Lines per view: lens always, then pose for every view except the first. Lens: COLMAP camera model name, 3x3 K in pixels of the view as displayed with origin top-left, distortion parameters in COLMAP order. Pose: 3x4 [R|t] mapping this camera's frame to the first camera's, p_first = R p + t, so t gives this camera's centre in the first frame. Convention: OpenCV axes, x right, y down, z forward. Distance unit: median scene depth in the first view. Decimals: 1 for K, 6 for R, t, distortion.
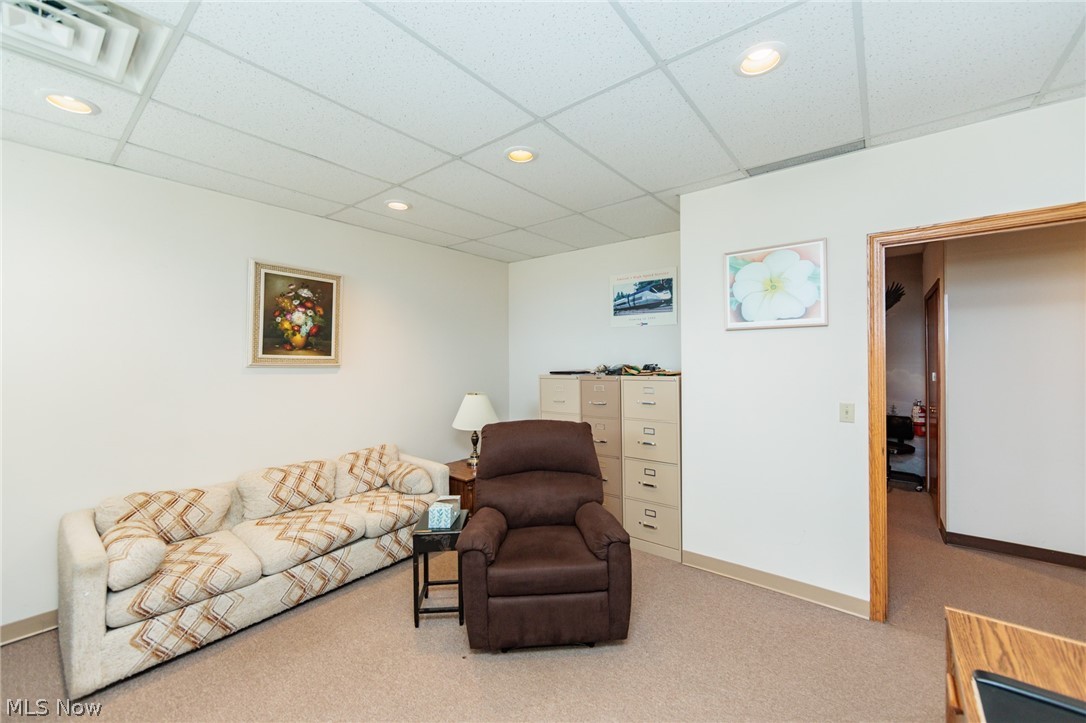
lens RADIAL K [[424.4, 0, 545.1], [0, 424.4, 357.3], [0, 0, 1]] dist [-0.001979, 0.000010]
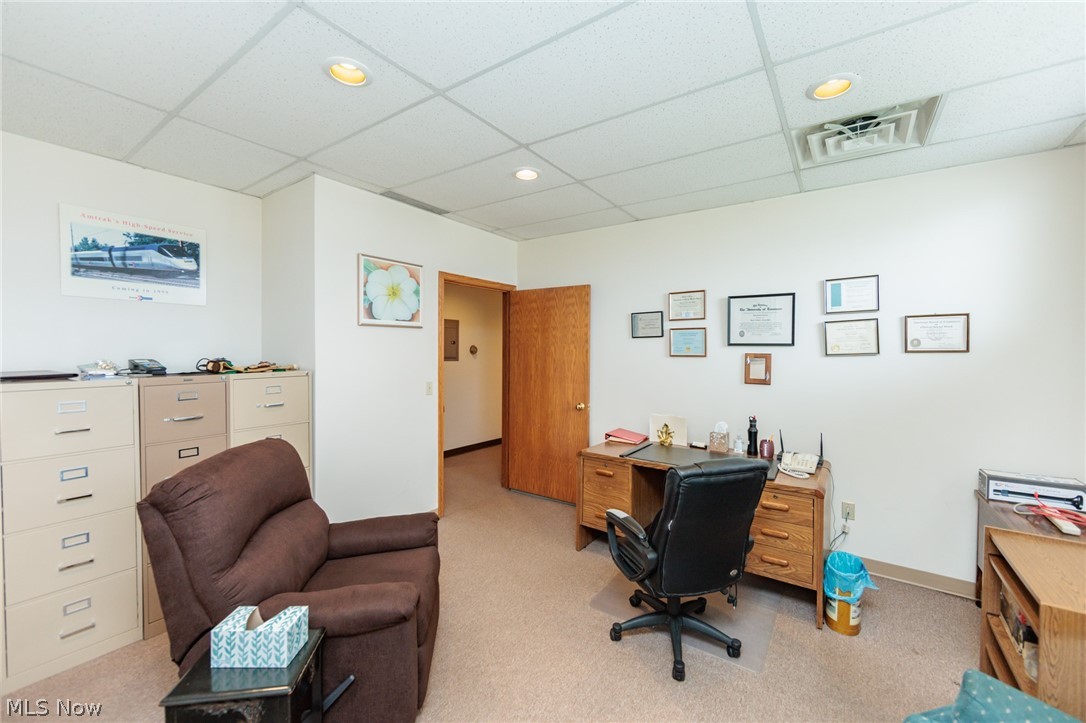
lens RADIAL K [[424.4, 0, 545.1], [0, 424.4, 357.3], [0, 0, 1]] dist [-0.001979, 0.000010]
pose [[-0.053788, -0.012487, 0.998474, -0.488304], [-0.008763, 0.999889, 0.012033, 0.000882], [-0.998514, -0.008102, -0.053891, 0.422180]]
